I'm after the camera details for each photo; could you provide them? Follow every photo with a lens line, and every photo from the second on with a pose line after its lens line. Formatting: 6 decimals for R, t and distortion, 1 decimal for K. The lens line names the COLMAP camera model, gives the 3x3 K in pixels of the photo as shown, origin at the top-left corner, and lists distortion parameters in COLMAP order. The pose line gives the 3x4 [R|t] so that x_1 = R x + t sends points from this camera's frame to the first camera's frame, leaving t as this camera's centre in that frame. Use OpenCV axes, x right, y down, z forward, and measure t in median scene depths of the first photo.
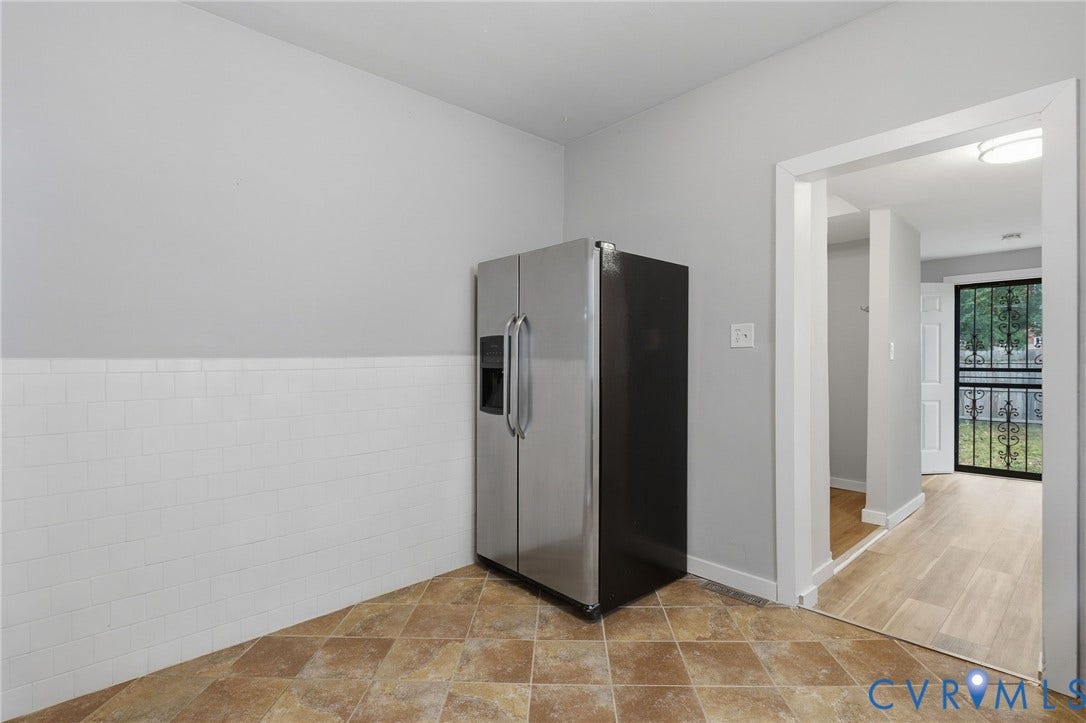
lens RADIAL K [[521.8, 0, 537.4], [0, 521.8, 367.7], [0, 0, 1]] dist [-0.014554, 0.004561]
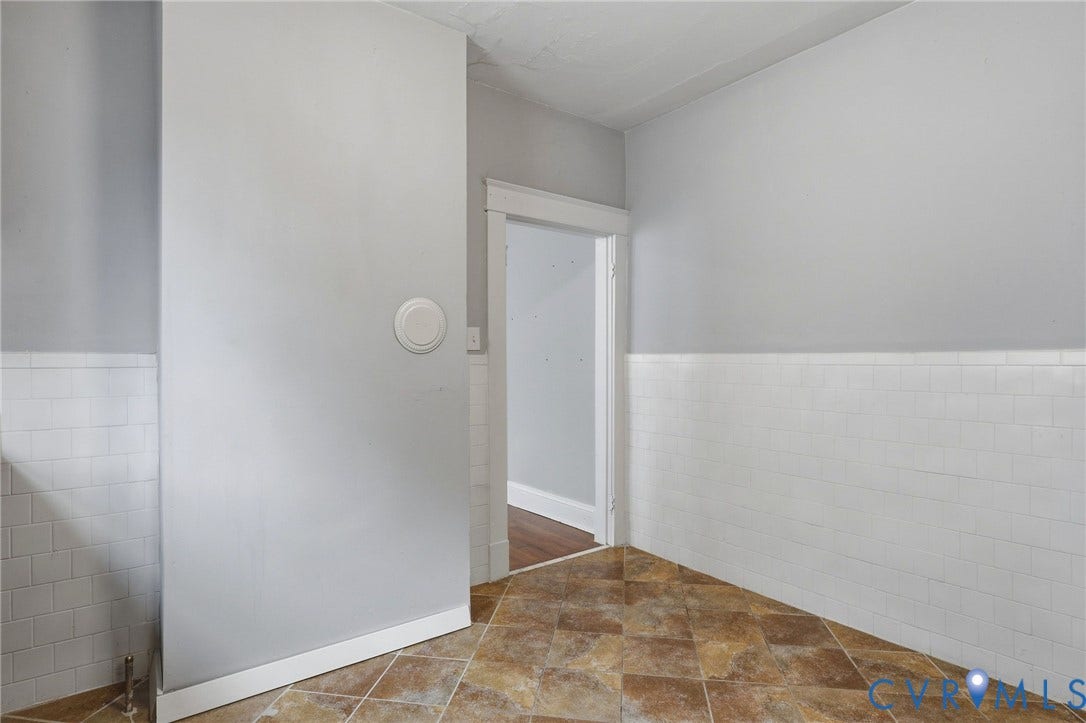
lens RADIAL K [[560.3, 0, 546.2], [0, 560.3, 359.9], [0, 0, 1]] dist [-0.014703, 0.002084]
pose [[-0.097498, 0.016413, -0.995100, 0.688635], [-0.014162, 0.999740, 0.017877, -0.017810], [0.995135, 0.015835, -0.097240, 0.588264]]
